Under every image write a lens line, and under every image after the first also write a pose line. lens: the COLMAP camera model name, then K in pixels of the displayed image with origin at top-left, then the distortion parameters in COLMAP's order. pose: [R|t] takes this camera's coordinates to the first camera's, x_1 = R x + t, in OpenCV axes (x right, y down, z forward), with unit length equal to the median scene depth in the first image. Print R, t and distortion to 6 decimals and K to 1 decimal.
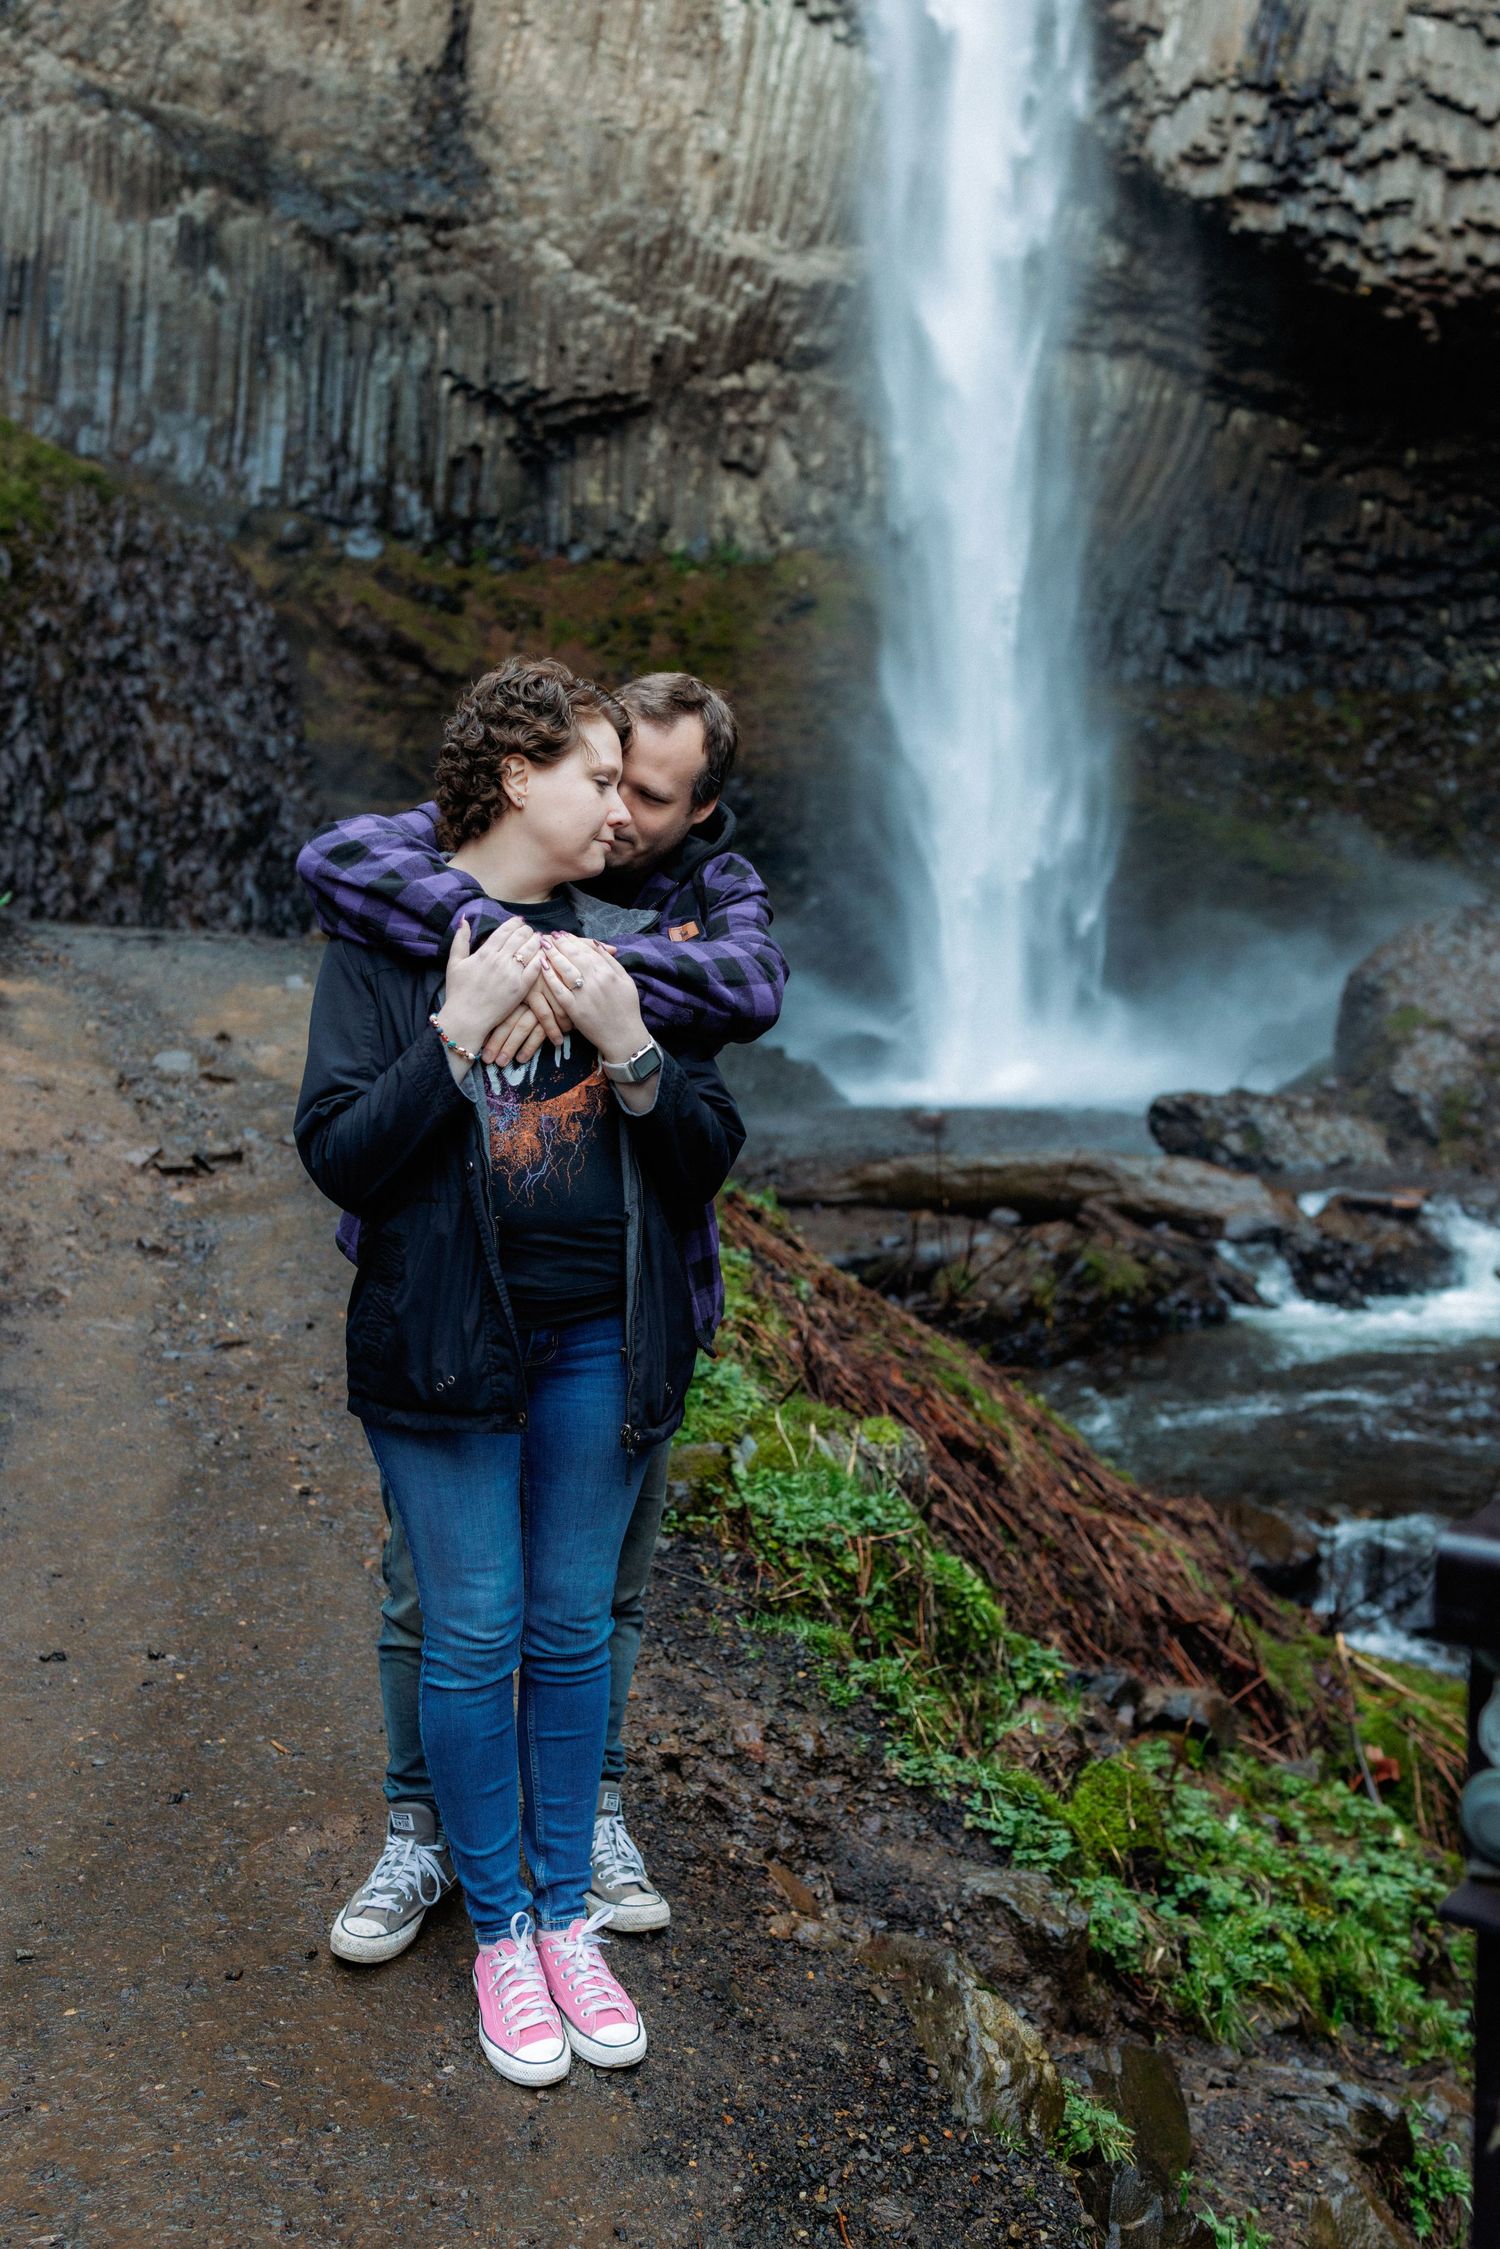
lens RADIAL K [[2219.1, 0, 682.7], [0, 2219.1, 1087.1], [0, 0, 1]] dist [-0.009547, 0.000000]
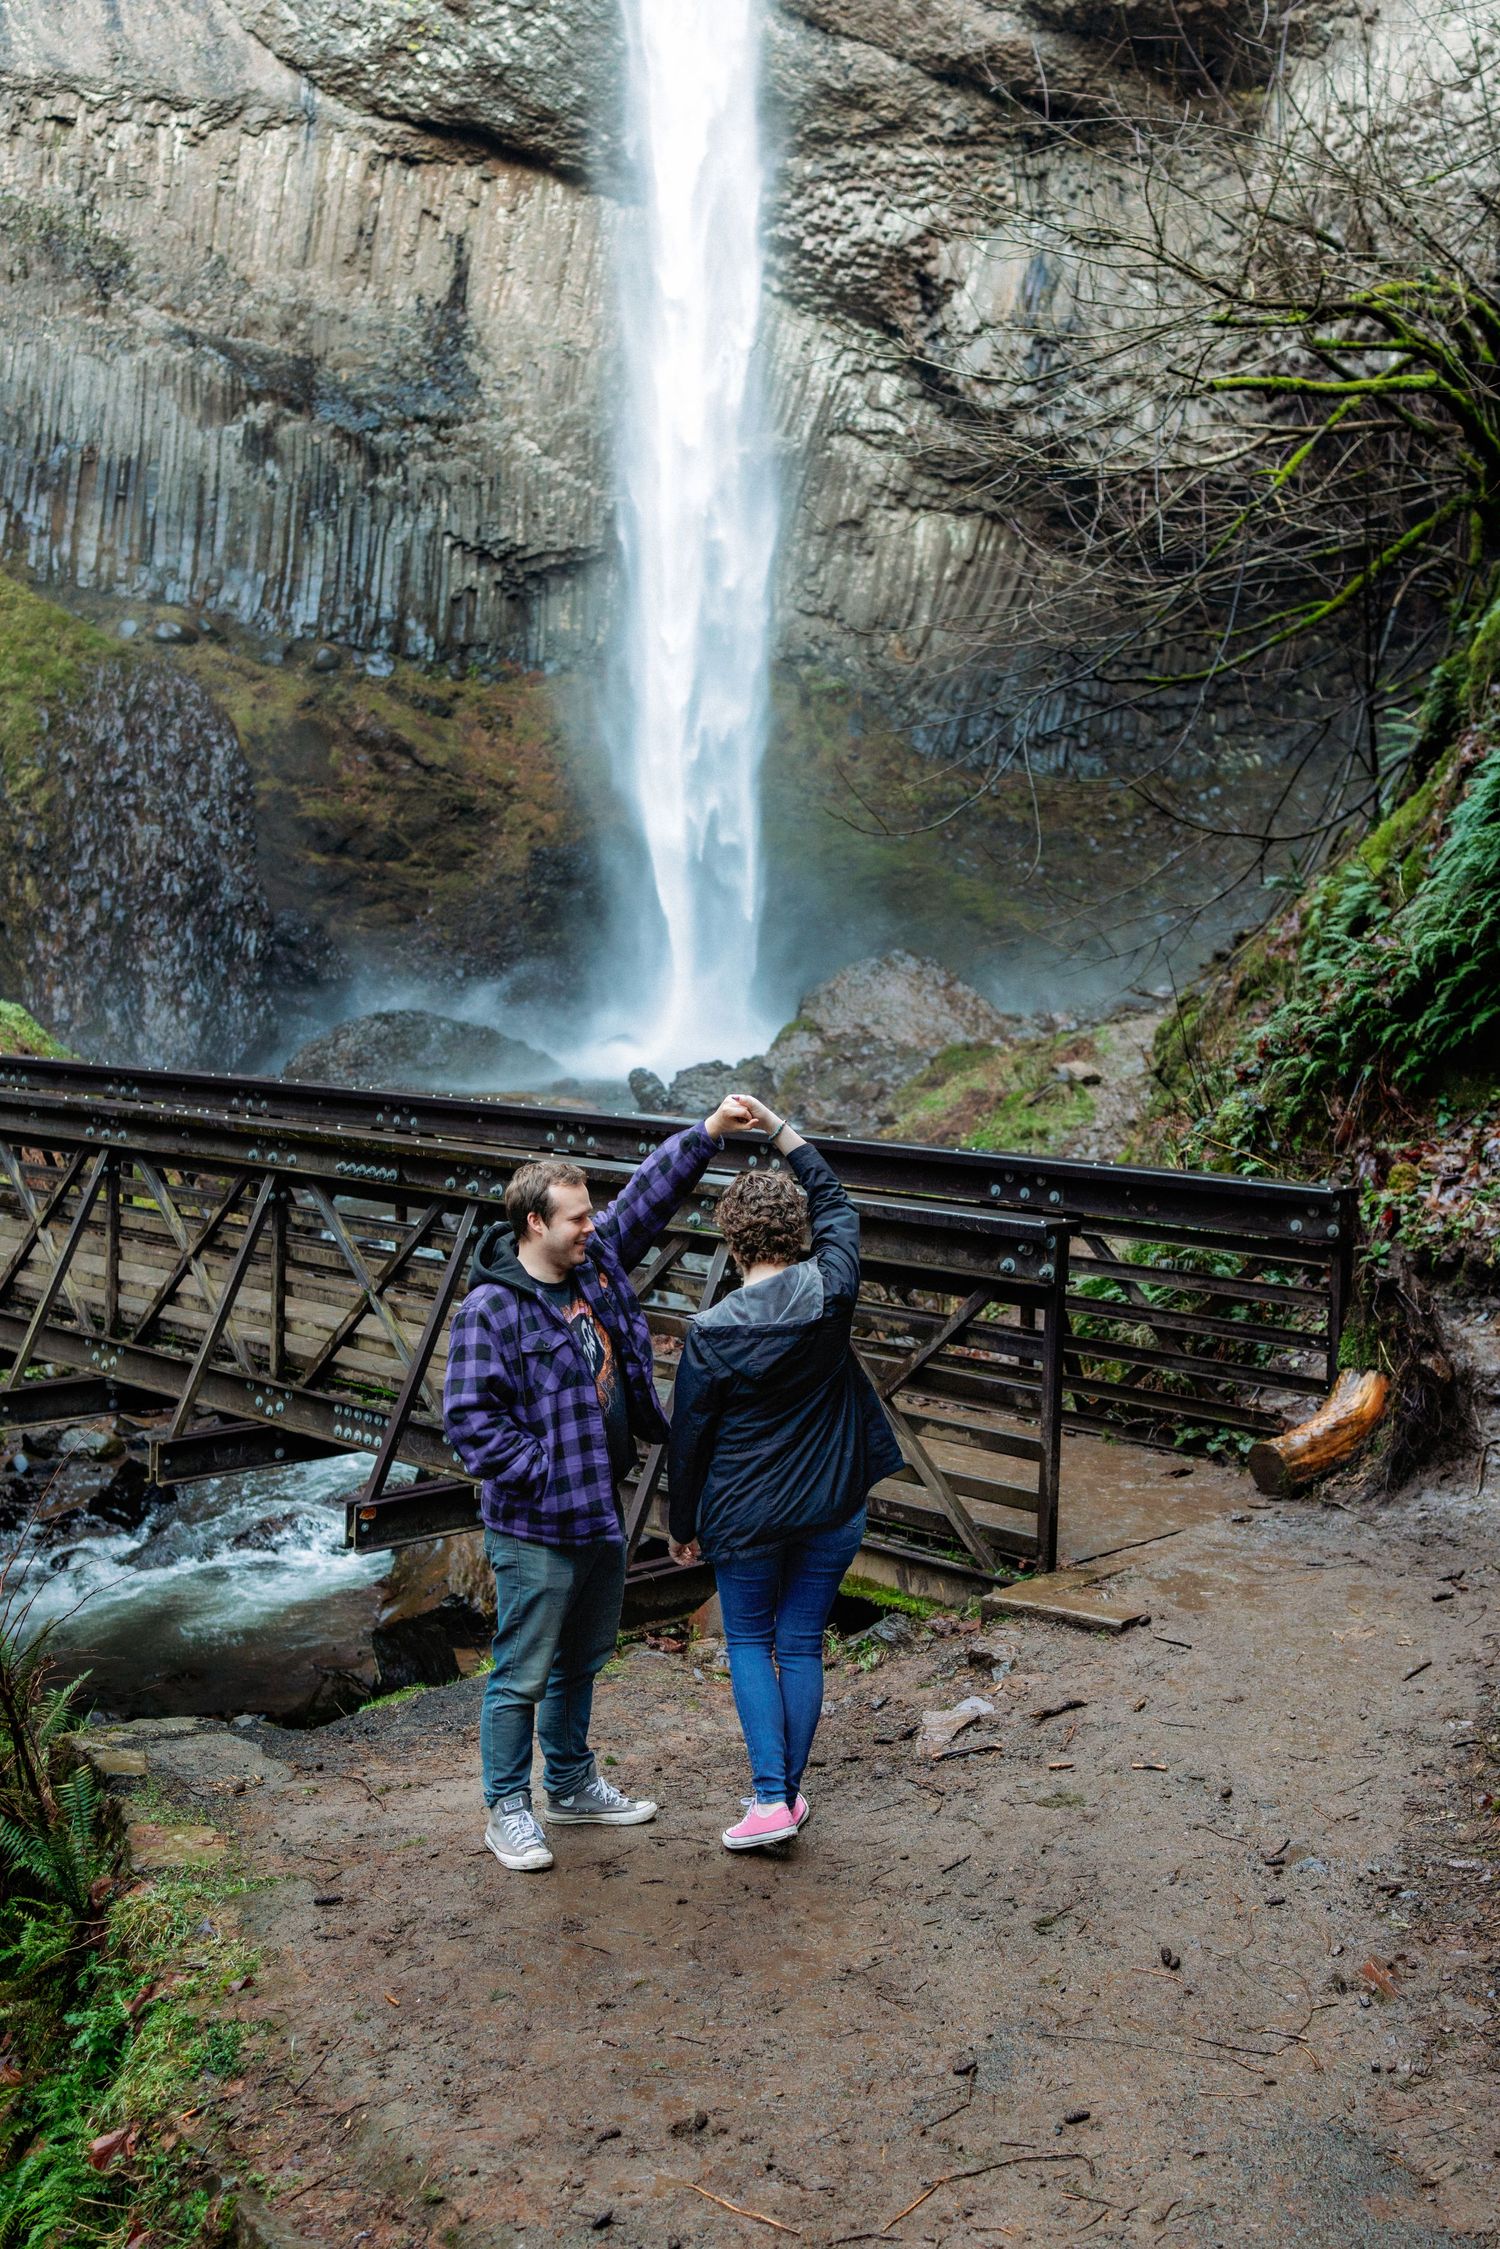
lens RADIAL K [[2219.1, 0, 760.8], [0, 2219.1, 1115.1], [0, 0, 1]] dist [-0.009547, 0.000000]
pose [[0.995438, 0.019041, -0.093495, 0.211958], [-0.018314, 0.999795, 0.008628, 0.009625], [0.093640, -0.006877, 0.995582, -0.305033]]
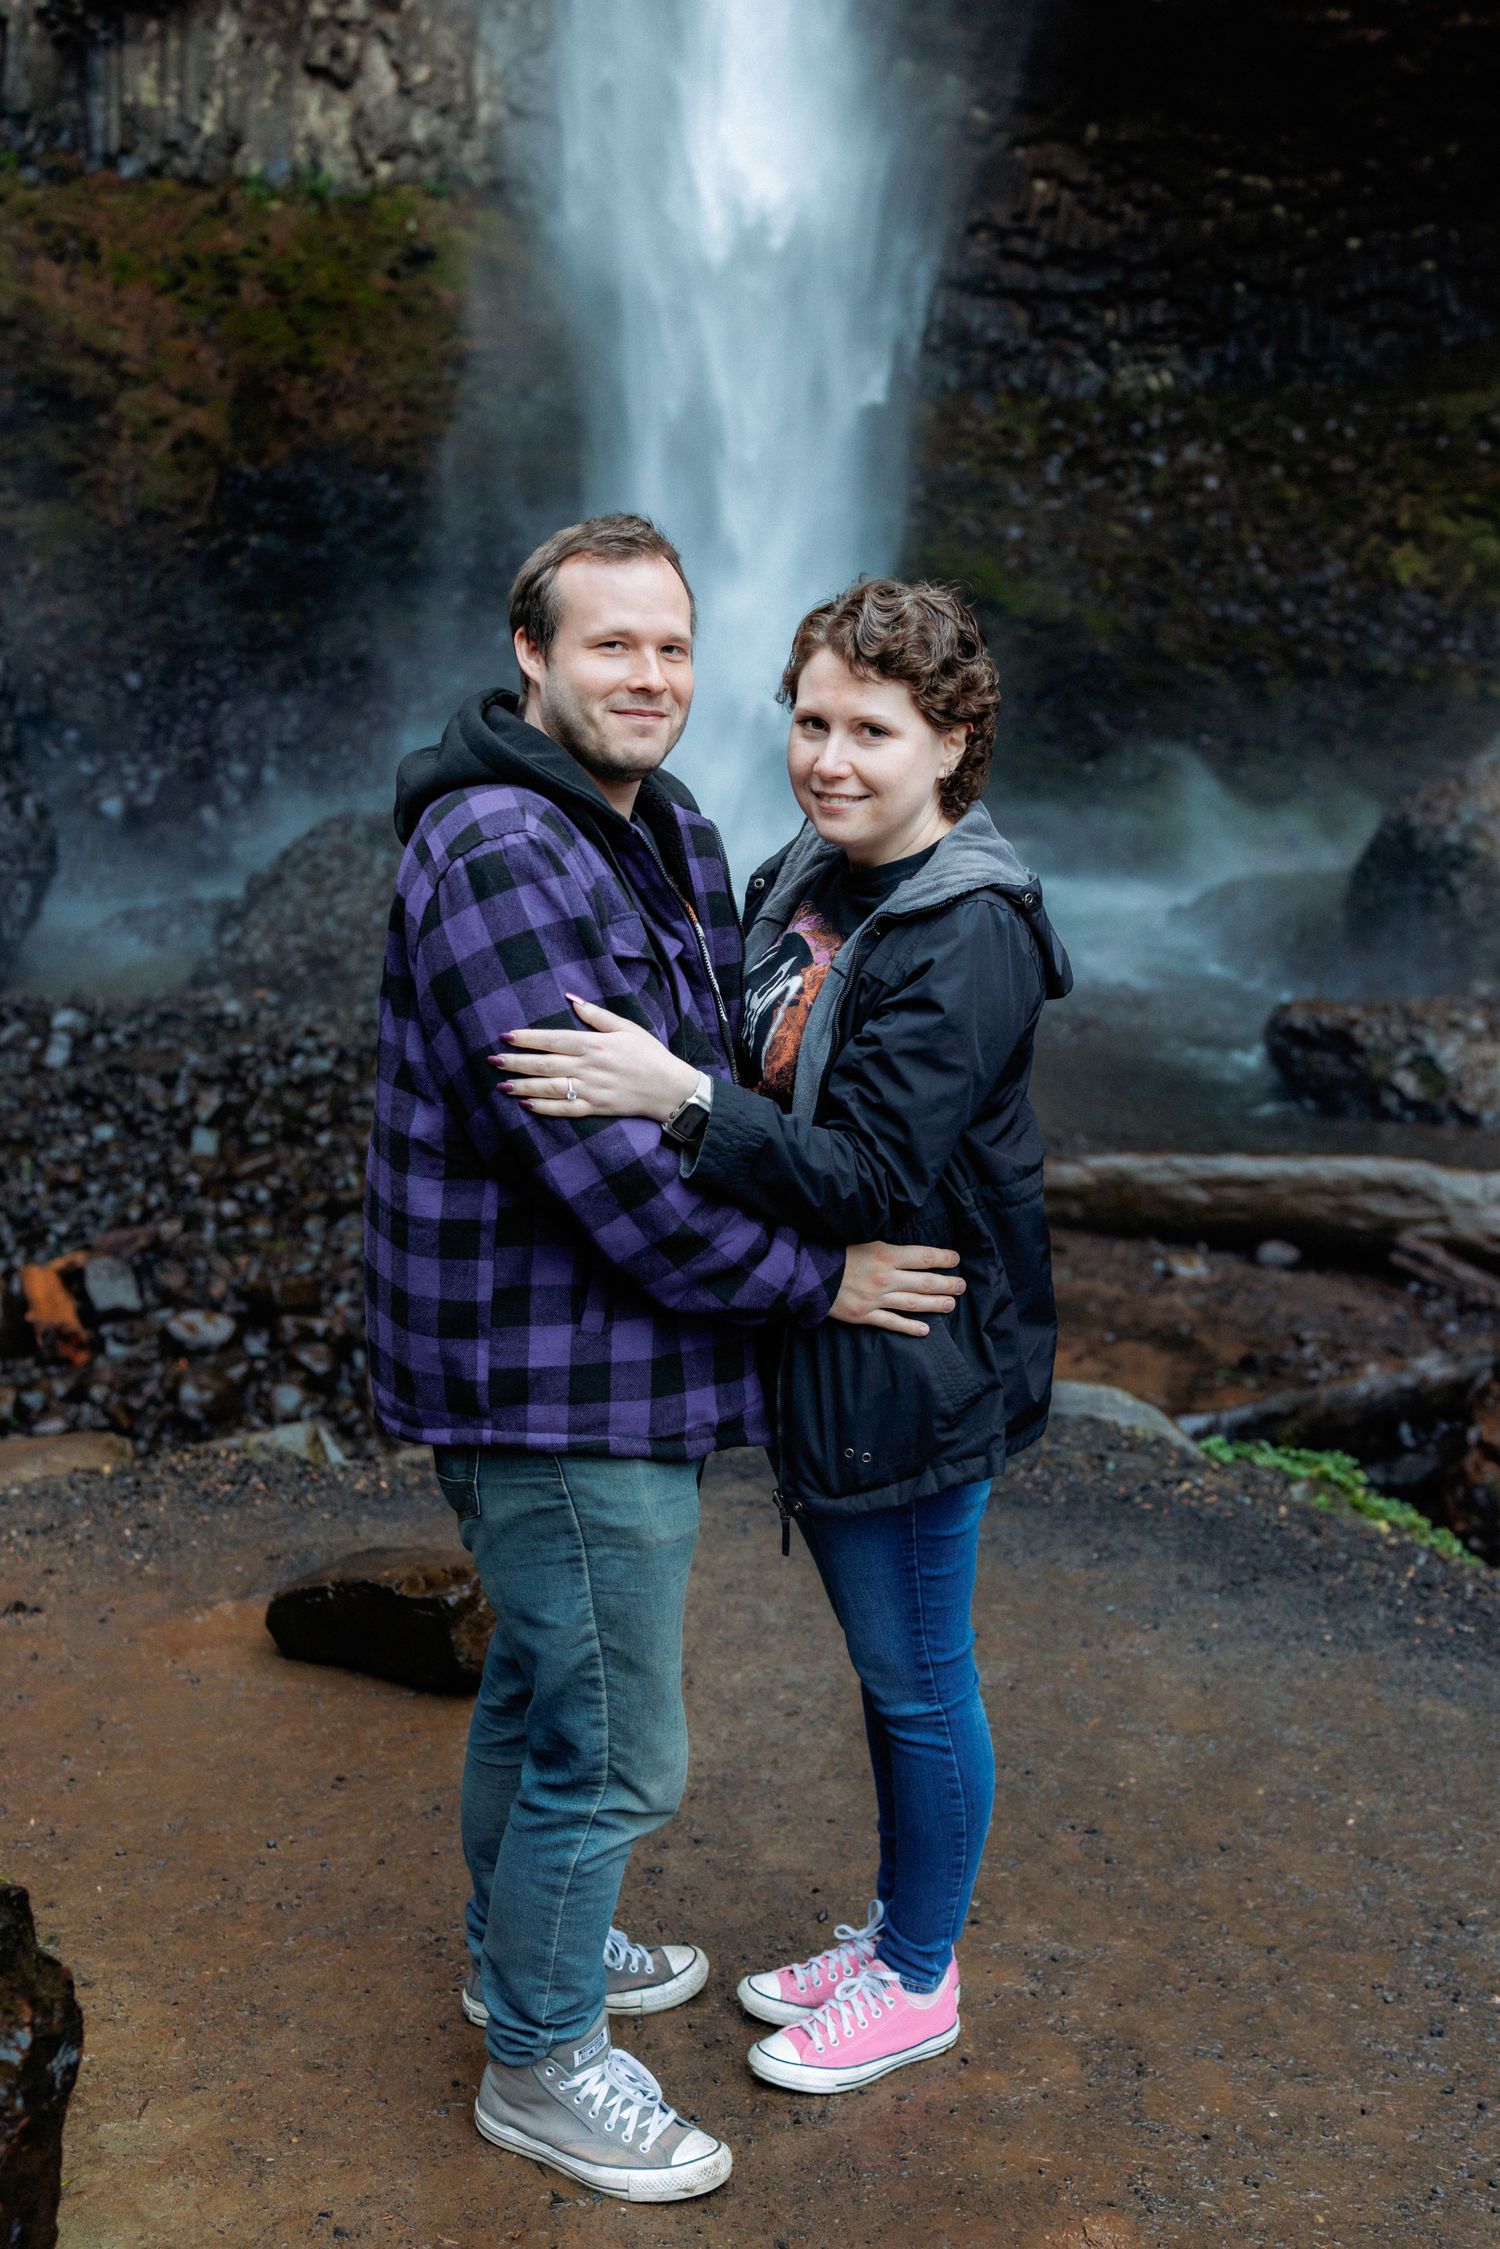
lens RADIAL K [[2219.1, 0, 715.2], [0, 2219.1, 1069.2], [0, 0, 1]] dist [-0.009547, 0.000000]
pose [[0.961556, -0.027075, 0.273272, -0.074482], [-0.012546, 0.989757, 0.142207, -0.033327], [-0.274323, -0.140169, 0.951367, 0.129574]]
